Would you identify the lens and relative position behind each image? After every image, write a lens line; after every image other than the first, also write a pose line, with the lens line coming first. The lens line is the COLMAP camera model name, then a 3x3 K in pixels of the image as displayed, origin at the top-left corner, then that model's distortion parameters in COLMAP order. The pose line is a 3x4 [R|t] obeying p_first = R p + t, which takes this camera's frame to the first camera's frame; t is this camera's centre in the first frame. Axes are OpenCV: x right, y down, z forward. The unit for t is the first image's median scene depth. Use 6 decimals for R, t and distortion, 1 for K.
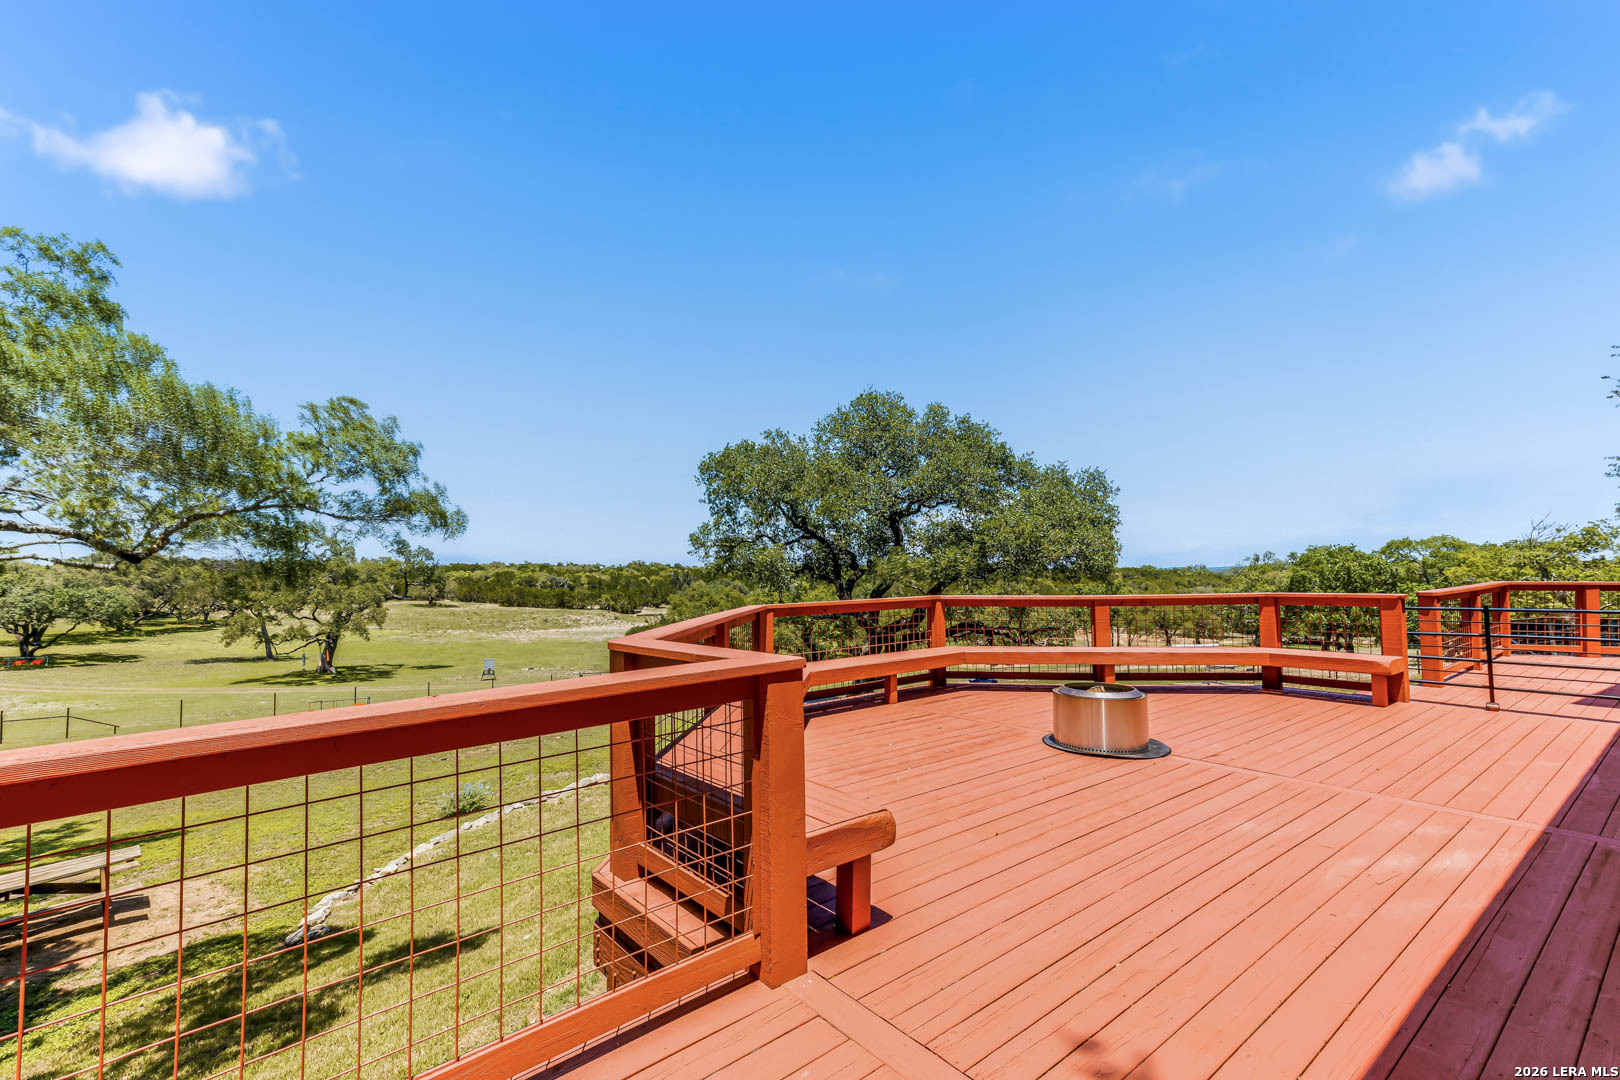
lens RADIAL K [[742.1, 0, 810.0], [0, 742.1, 540.0], [0, 0, 1]] dist [0.046789, 0.000426]
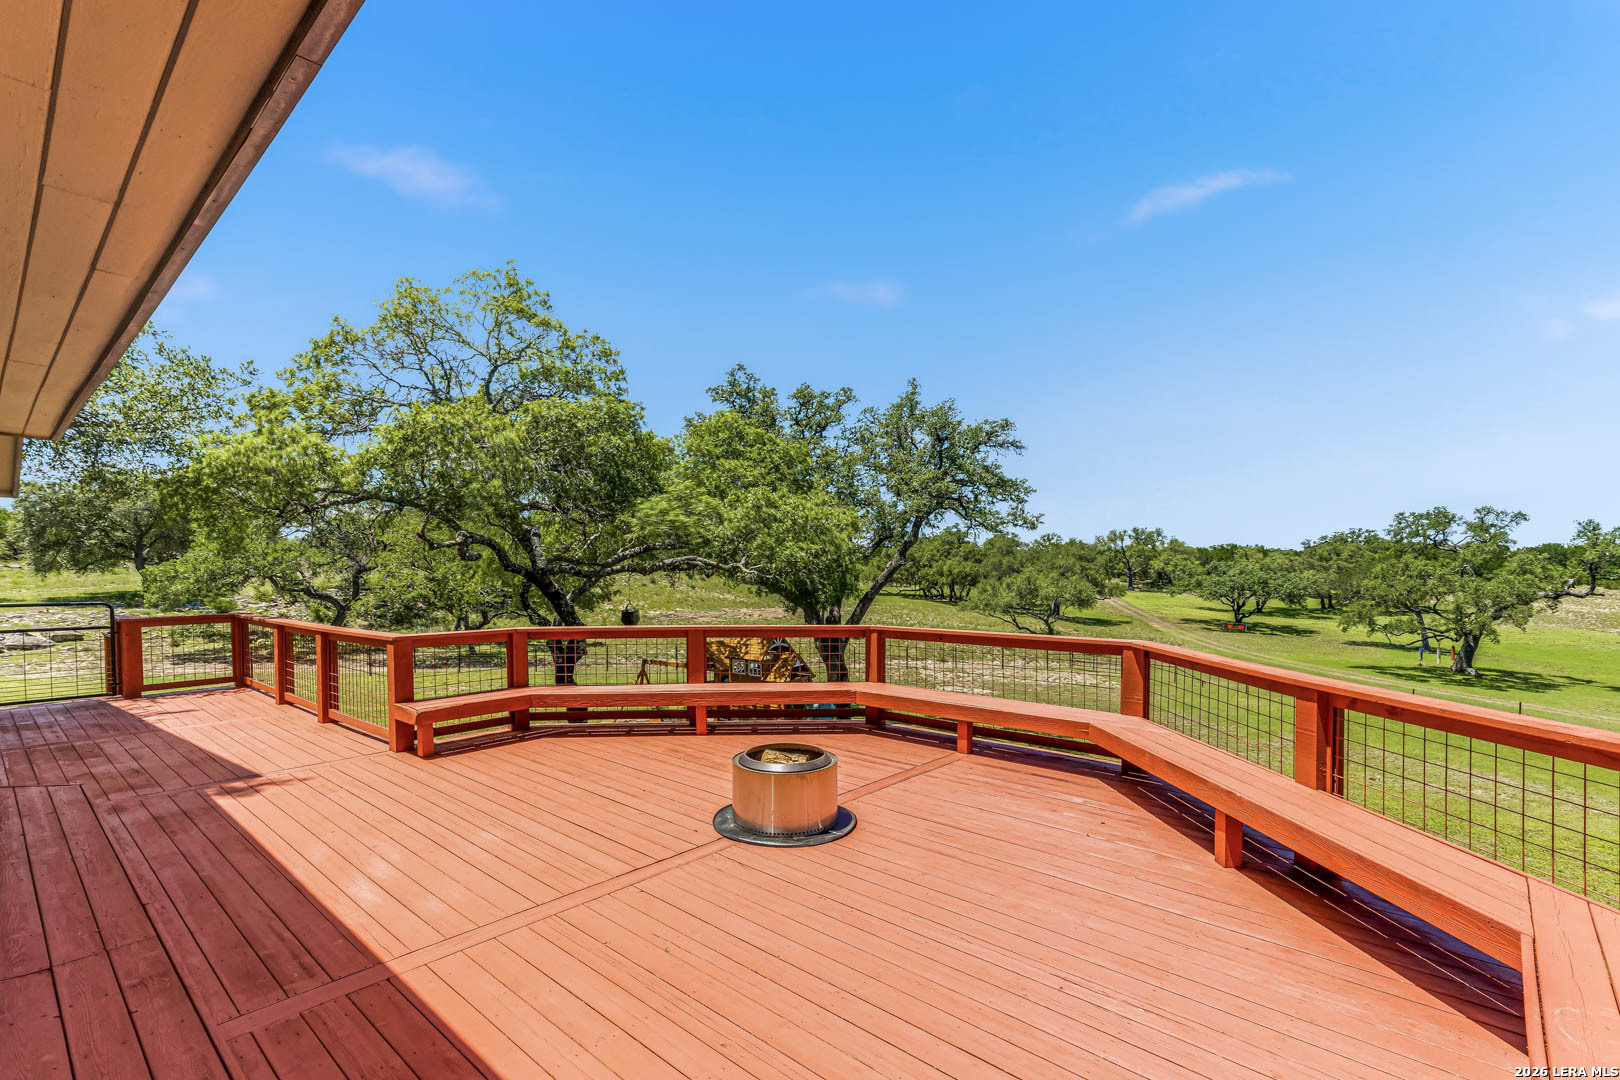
lens RADIAL K [[726.7, 0, 799.7], [0, 726.7, 557.5], [0, 0, 1]] dist [0.040293, 0.000142]
pose [[0.136239, 0.002803, -0.990672, 0.137692], [0.042978, 0.999038, 0.008737, -0.003697], [0.989743, -0.043767, 0.135987, 0.103807]]
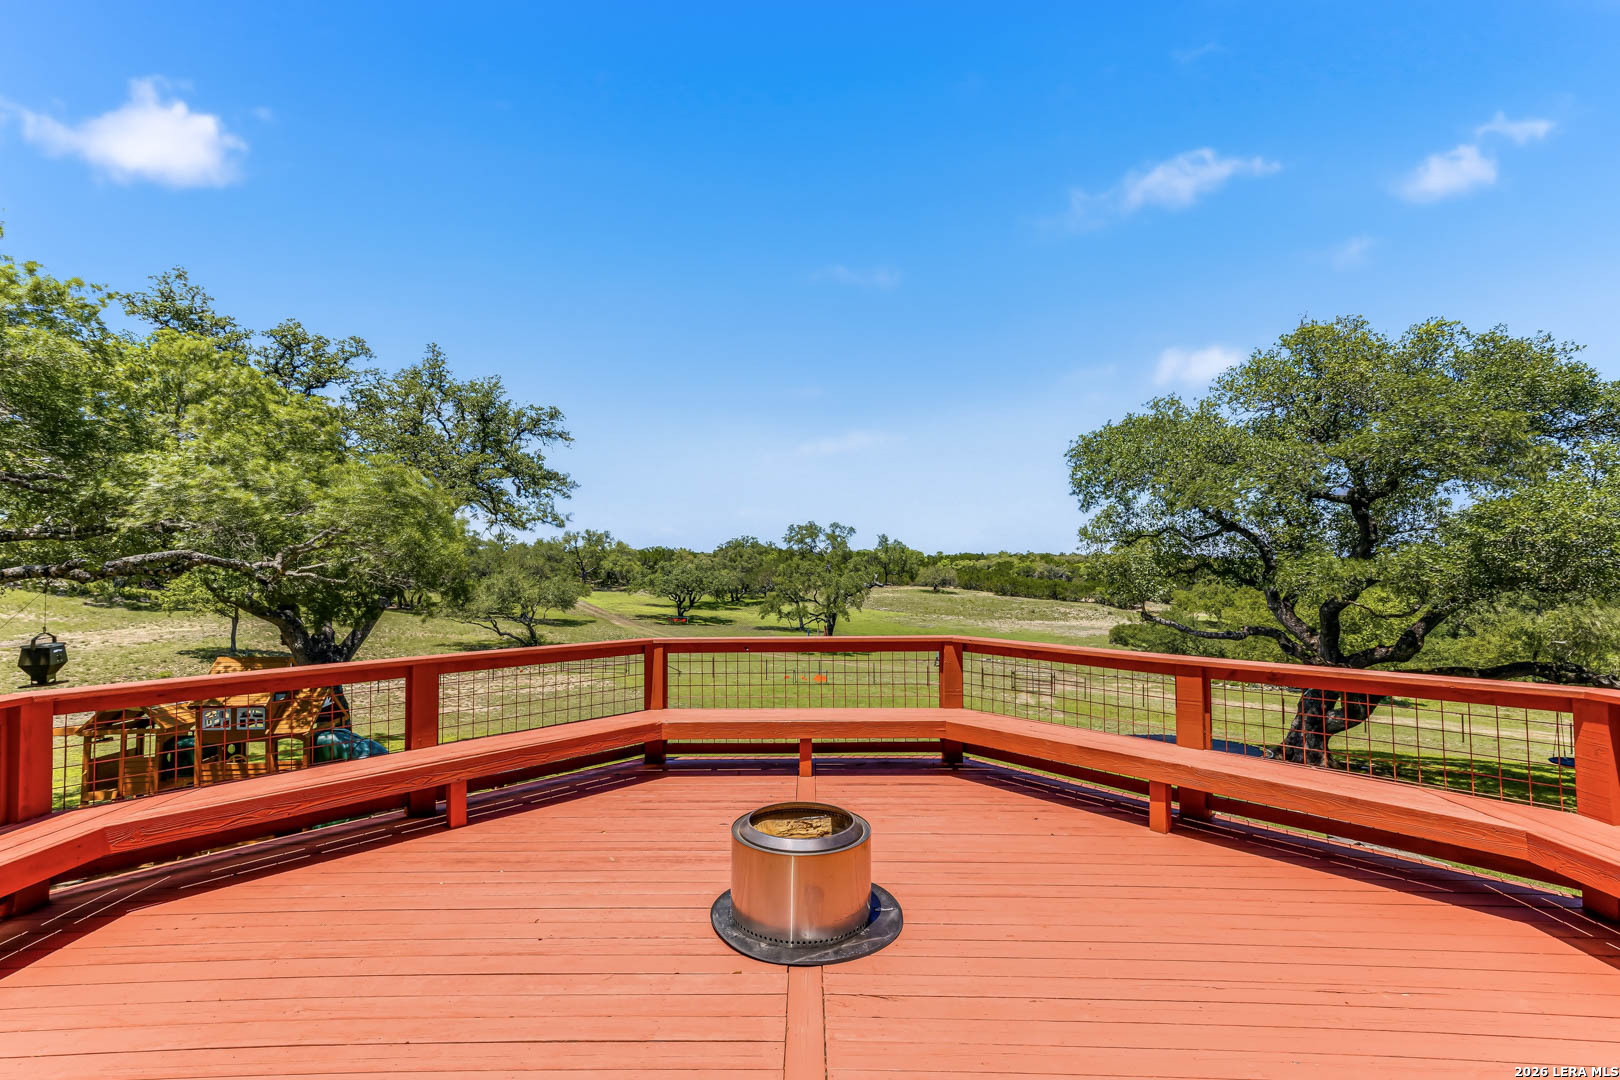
lens RADIAL K [[742.5, 0, 789.0], [0, 742.5, 537.1], [0, 0, 1]] dist [0.037768, 0.000230]
pose [[0.754943, -0.012432, -0.655673, 0.094338], [0.020463, 0.999780, 0.004606, -0.004674], [0.655471, -0.016894, 0.755031, 0.064251]]
